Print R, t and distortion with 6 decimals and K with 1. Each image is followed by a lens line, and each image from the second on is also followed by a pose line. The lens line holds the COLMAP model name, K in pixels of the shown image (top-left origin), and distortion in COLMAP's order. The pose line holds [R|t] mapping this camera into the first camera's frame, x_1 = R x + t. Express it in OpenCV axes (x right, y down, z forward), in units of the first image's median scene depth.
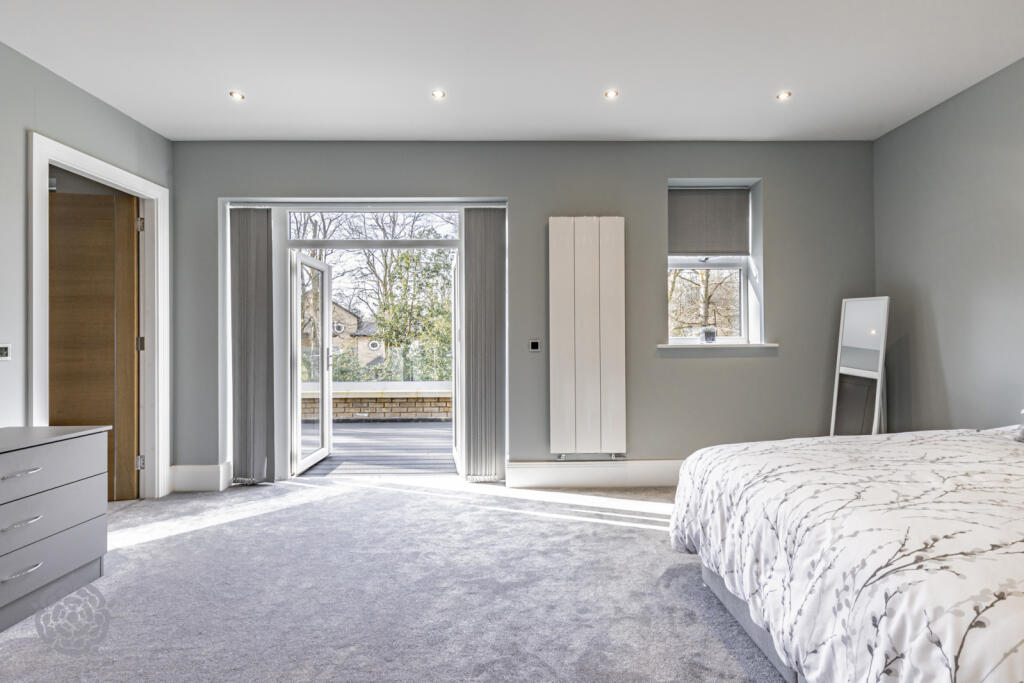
lens RADIAL K [[461.4, 0, 519.6], [0, 461.4, 338.7], [0, 0, 1]] dist [0.013767, -0.000040]
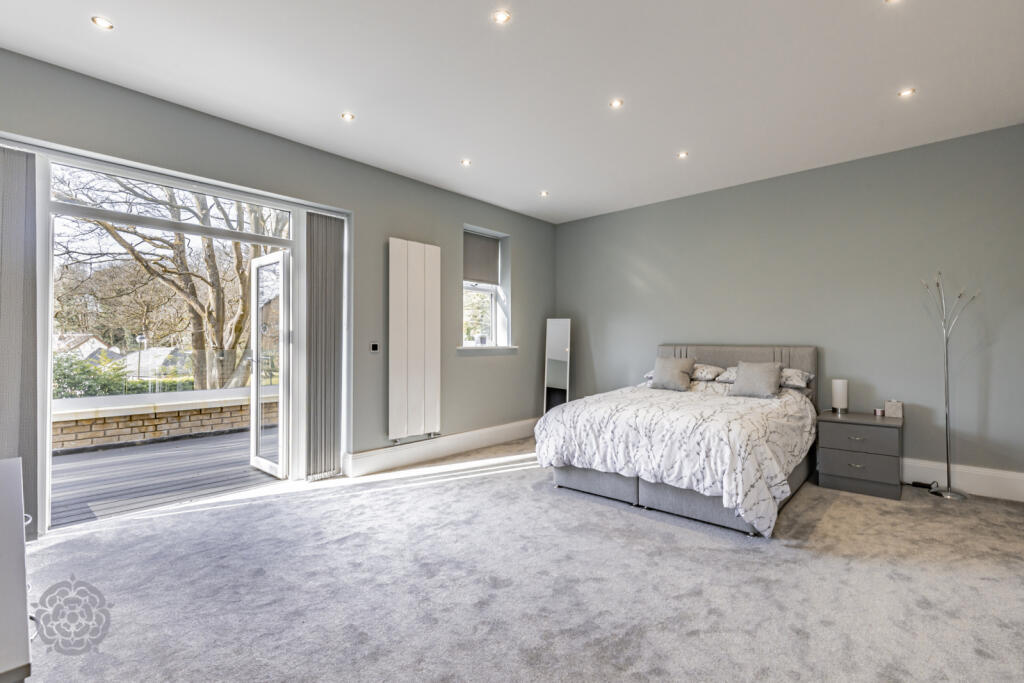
lens RADIAL K [[460.9, 0, 512.0], [0, 460.9, 341.5], [0, 0, 1]] dist [0.014261, -0.000080]
pose [[0.686173, 0.009398, 0.727378, -0.567324], [-0.006460, 0.999956, -0.006826, 0.006196], [-0.727410, -0.000016, 0.686203, -0.023693]]
